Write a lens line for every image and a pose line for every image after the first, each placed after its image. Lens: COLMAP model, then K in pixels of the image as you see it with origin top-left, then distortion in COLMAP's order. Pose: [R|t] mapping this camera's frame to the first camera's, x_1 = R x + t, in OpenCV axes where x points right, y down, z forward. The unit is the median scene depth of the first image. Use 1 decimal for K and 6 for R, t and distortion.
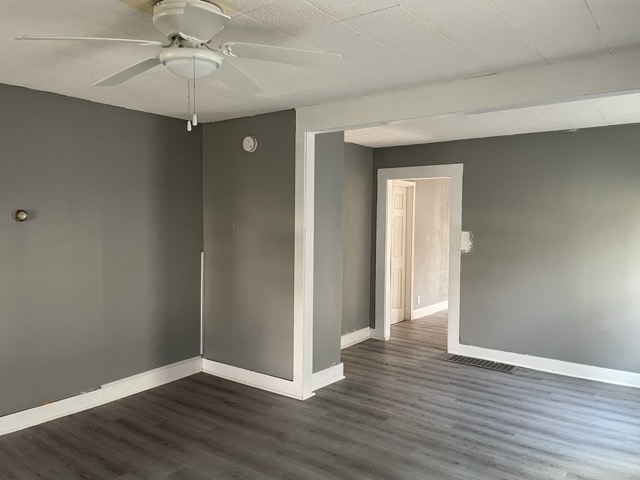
lens RADIAL K [[485.4, 0, 317.4], [0, 485.4, 240.9], [0, 0, 1]] dist [0.093698, -0.115082]
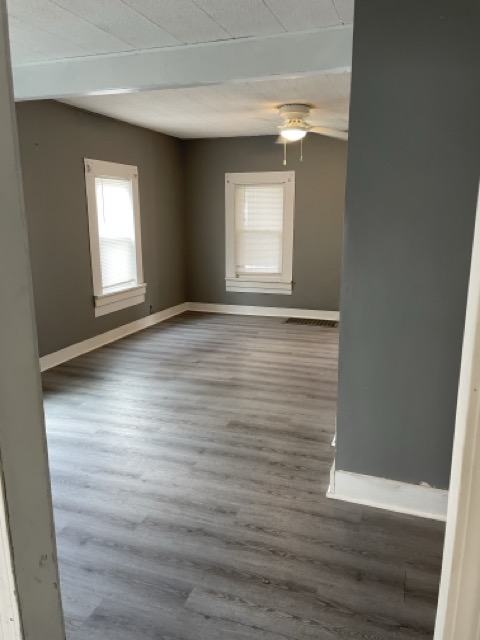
lens RADIAL K [[485.4, 0, 243.8], [0, 485.4, 316.6], [0, 0, 1]] dist [0.093698, -0.115082]
pose [[-0.951593, 0.057080, -0.302015, 0.284553], [-0.025763, 0.964335, 0.263429, -0.057213], [0.306280, 0.258458, -0.916184, 1.348612]]
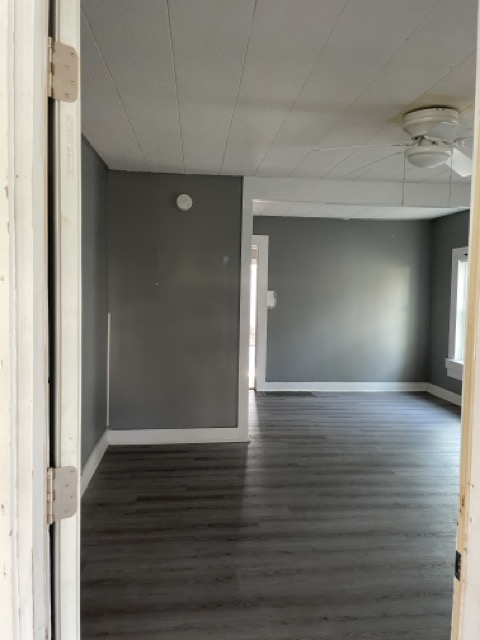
lens RADIAL K [[485.4, 0, 243.8], [0, 485.4, 316.6], [0, 0, 1]] dist [0.093698, -0.115082]
pose [[0.733876, -0.037593, 0.678243, -0.643374], [0.019989, 0.999230, 0.033755, 0.003060], [-0.678990, -0.011214, 0.734062, 0.162612]]
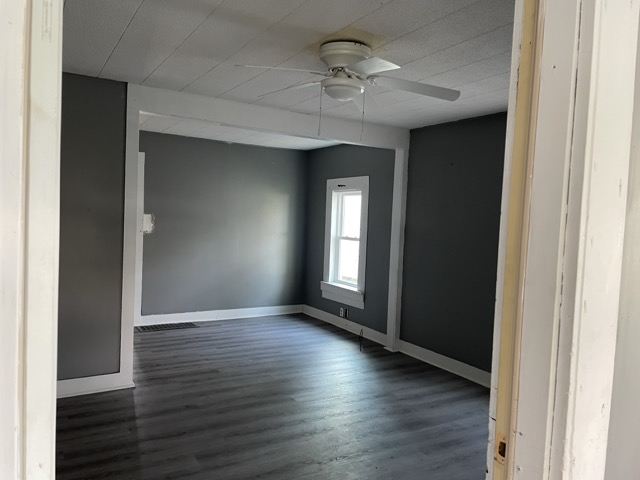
lens RADIAL K [[485.4, 0, 317.4], [0, 485.4, 240.9], [0, 0, 1]] dist [0.093698, -0.115082]
pose [[0.380675, -0.039660, 0.923858, -0.646888], [0.005090, 0.999155, 0.040795, -0.002512], [-0.924695, -0.010828, 0.380555, 0.240620]]
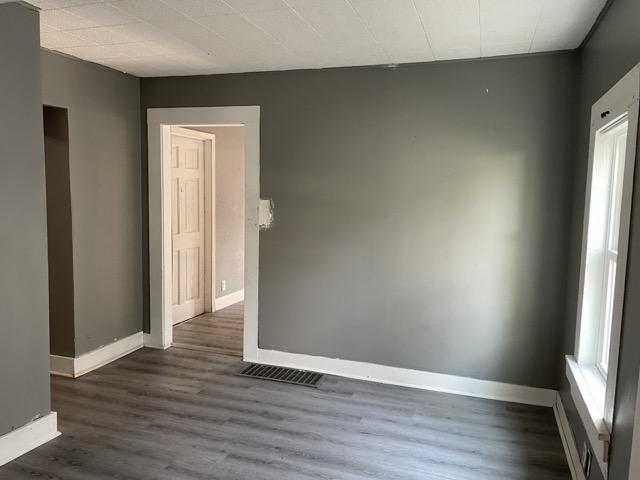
lens RADIAL K [[485.4, 0, 317.4], [0, 485.4, 240.9], [0, 0, 1]] dist [0.093698, -0.115082]
pose [[0.953147, -0.021855, 0.301715, 0.172306], [0.001661, 0.997750, 0.067027, -0.006845], [-0.302501, -0.063385, 0.951039, 0.299381]]
